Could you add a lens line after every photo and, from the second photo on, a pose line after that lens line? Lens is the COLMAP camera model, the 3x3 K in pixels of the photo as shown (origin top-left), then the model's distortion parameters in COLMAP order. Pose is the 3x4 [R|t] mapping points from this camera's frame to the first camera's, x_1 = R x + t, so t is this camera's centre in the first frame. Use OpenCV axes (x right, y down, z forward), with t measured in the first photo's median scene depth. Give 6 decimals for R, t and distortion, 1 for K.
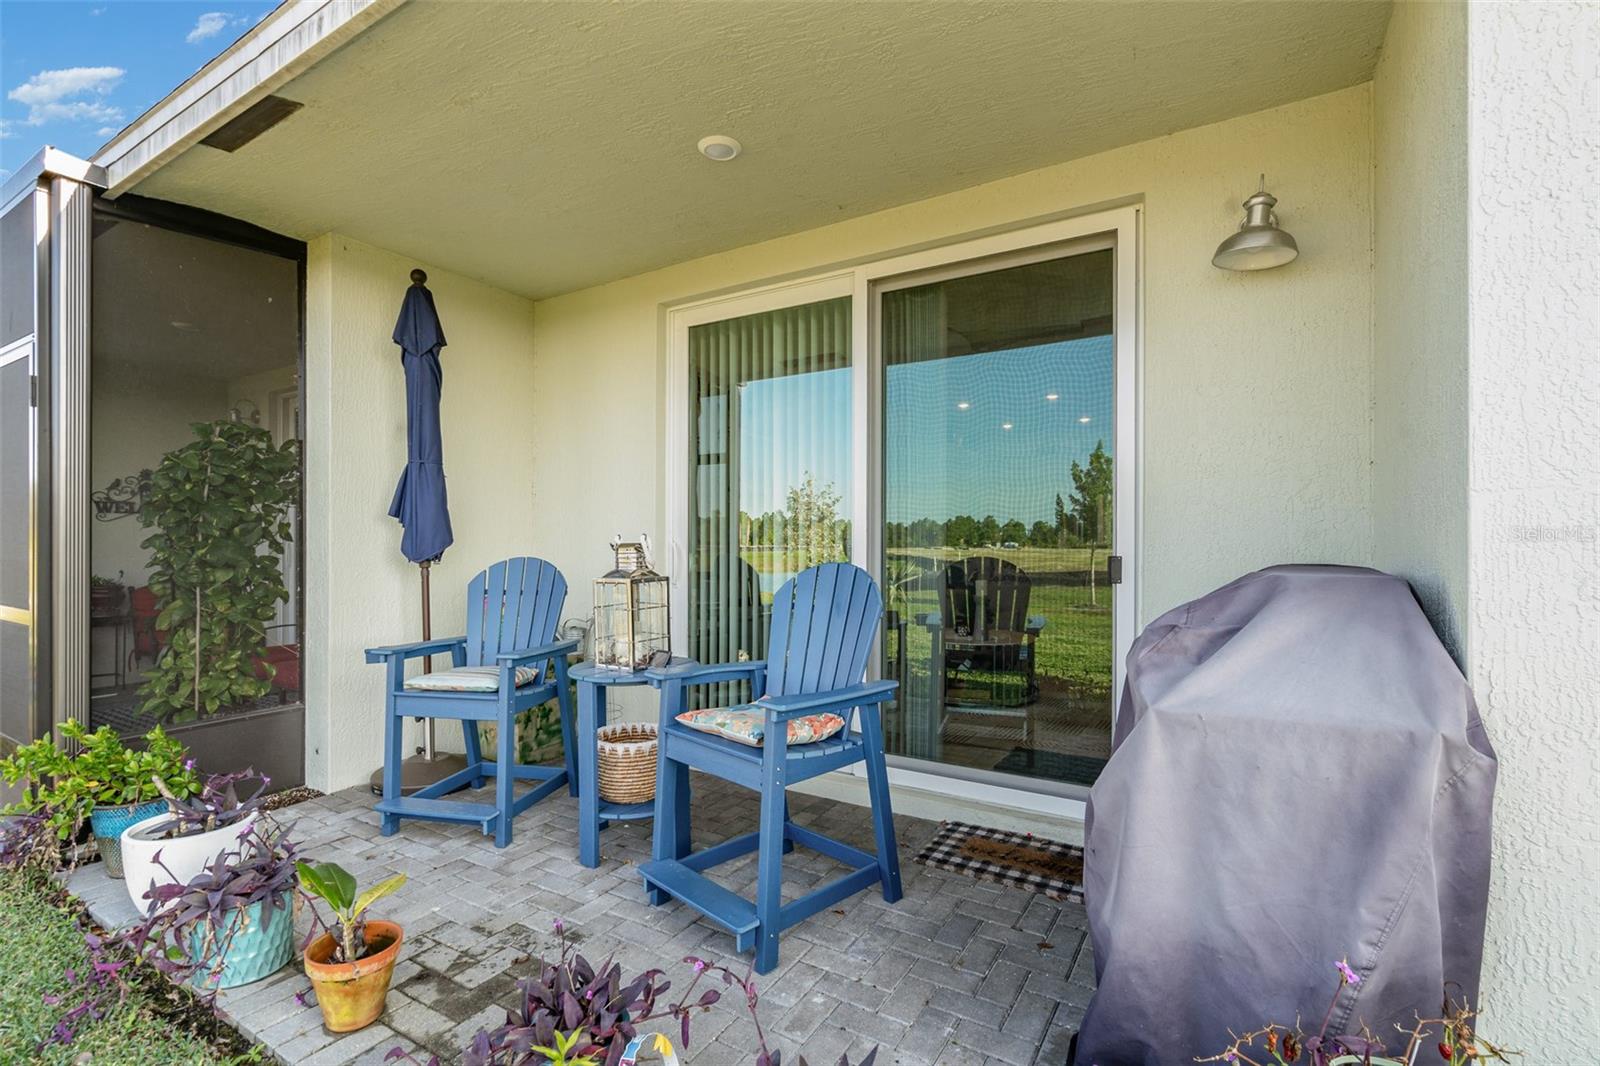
lens RADIAL K [[737.3, 0, 793.2], [0, 737.3, 531.8], [0, 0, 1]] dist [-0.000255, 0.000224]
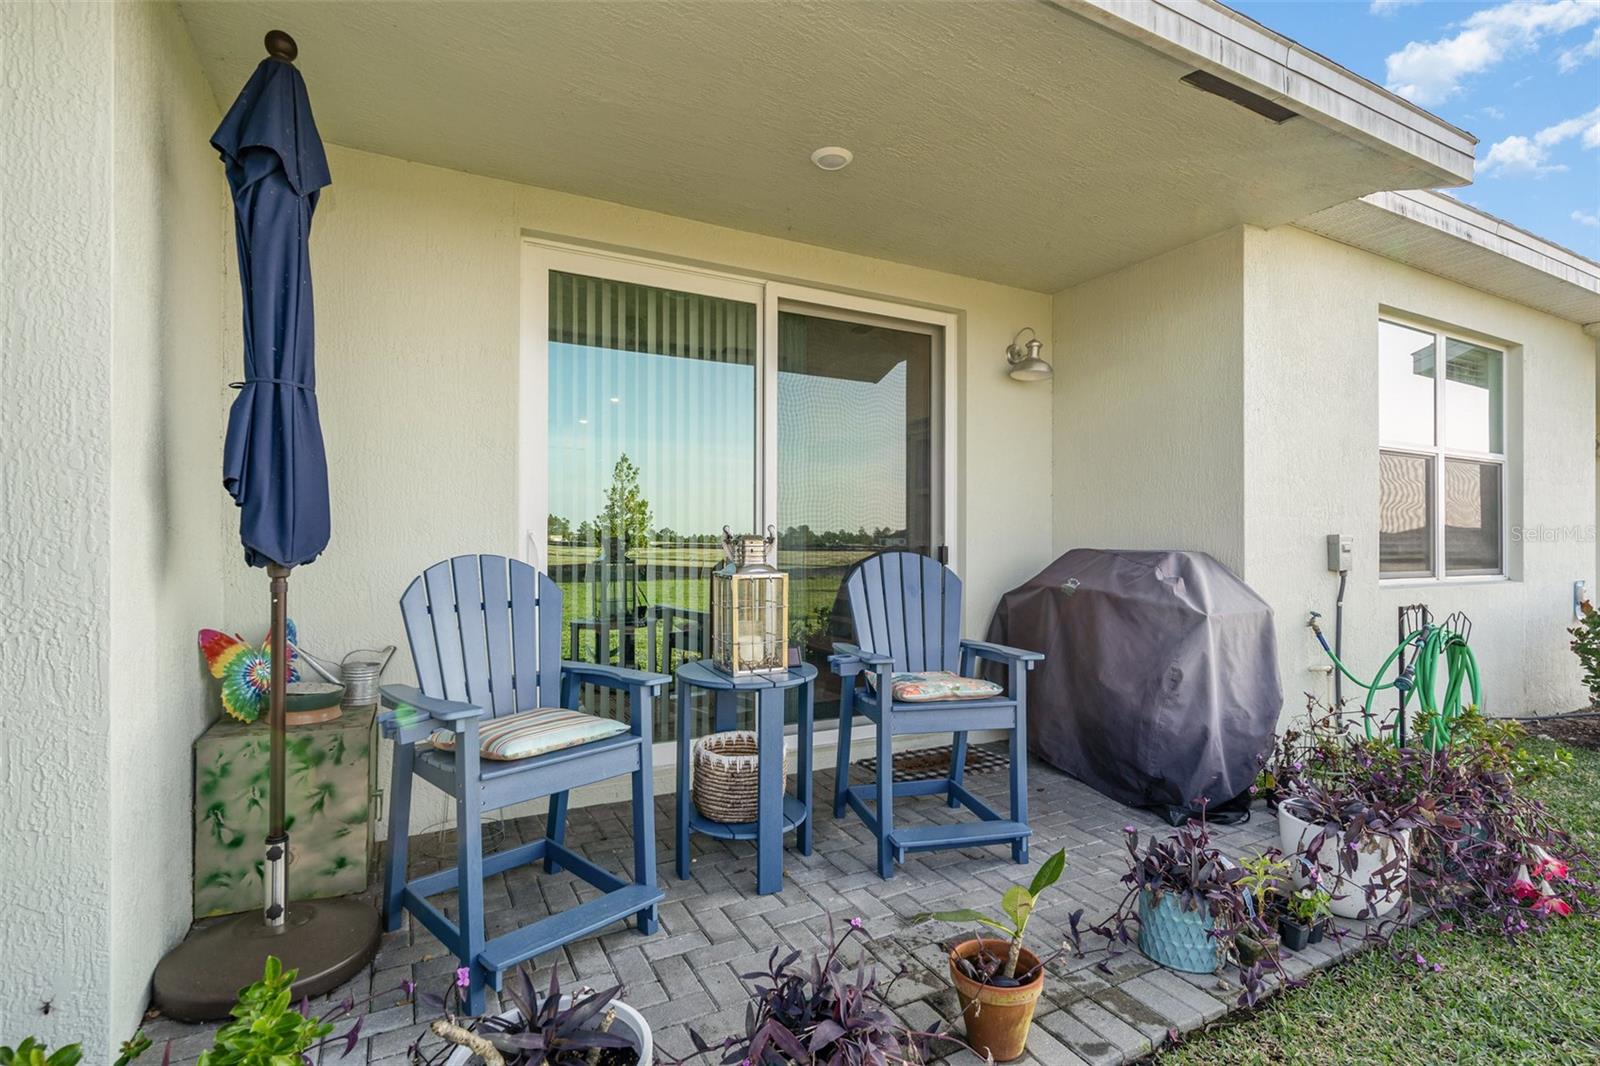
lens RADIAL K [[737.3, 0, 800.4], [0, 737.3, 540.6], [0, 0, 1]] dist [0.000353, 0.000830]
pose [[0.511324, 0.004985, 0.859374, -0.821237], [-0.011412, 0.999934, 0.000990, 0.018847], [-0.859313, -0.010314, 0.511347, 0.407462]]
